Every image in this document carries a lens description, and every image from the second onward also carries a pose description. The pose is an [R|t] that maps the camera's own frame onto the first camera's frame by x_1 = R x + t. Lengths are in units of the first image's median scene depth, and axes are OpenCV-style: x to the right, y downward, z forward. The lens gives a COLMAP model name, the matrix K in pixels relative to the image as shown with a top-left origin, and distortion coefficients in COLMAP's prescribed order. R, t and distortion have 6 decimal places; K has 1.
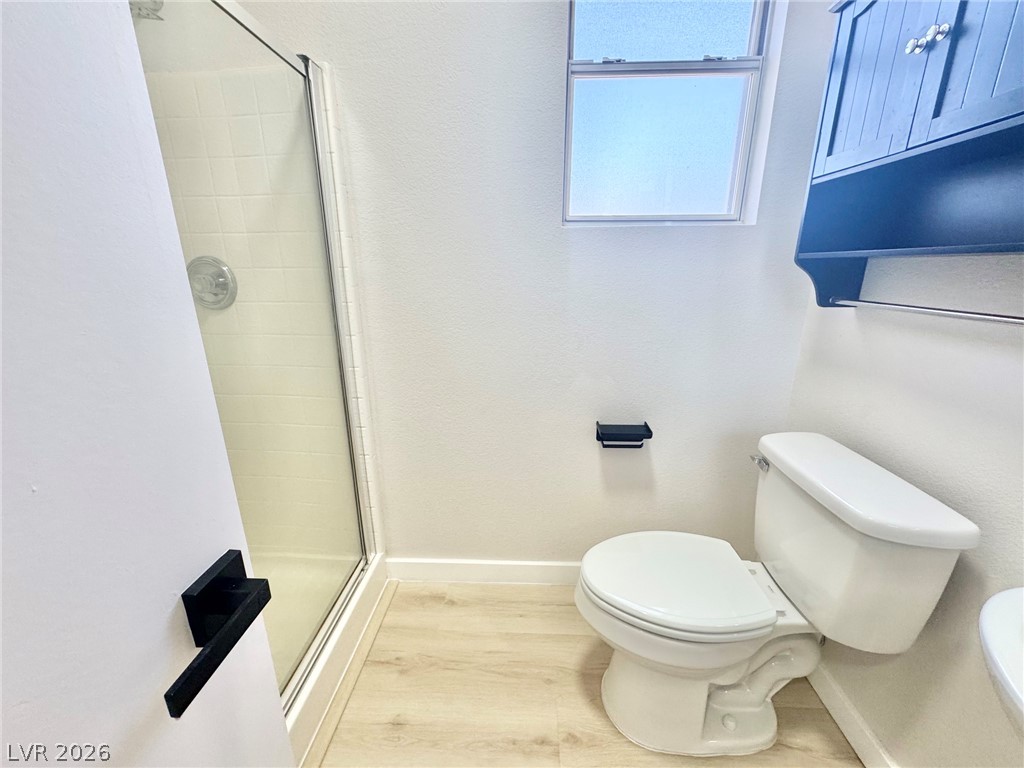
lens RADIAL K [[409.0, 0, 515.1], [0, 409.0, 383.5], [0, 0, 1]] dist [-0.002263, -0.000176]
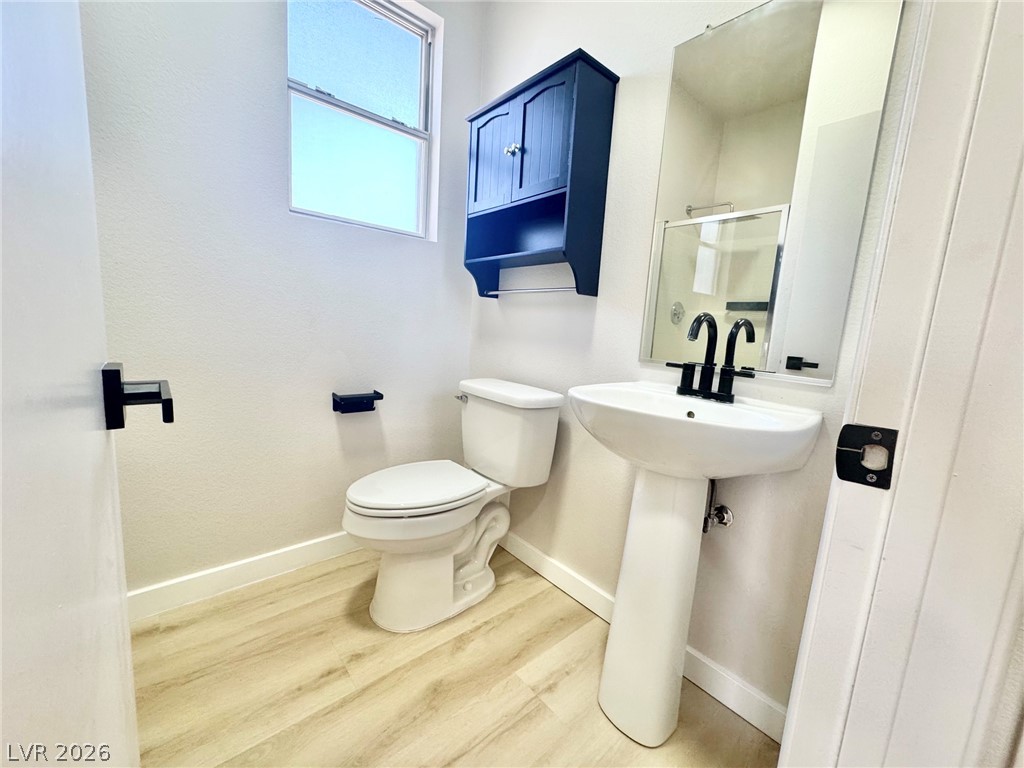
lens RADIAL K [[409.0, 0, 515.0], [0, 409.0, 385.3], [0, 0, 1]] dist [-0.002263, -0.000176]
pose [[0.721884, -0.056701, 0.689687, -0.268047], [0.134184, 0.989191, -0.059124, 0.264453], [-0.678880, 0.135225, 0.721689, -0.187772]]
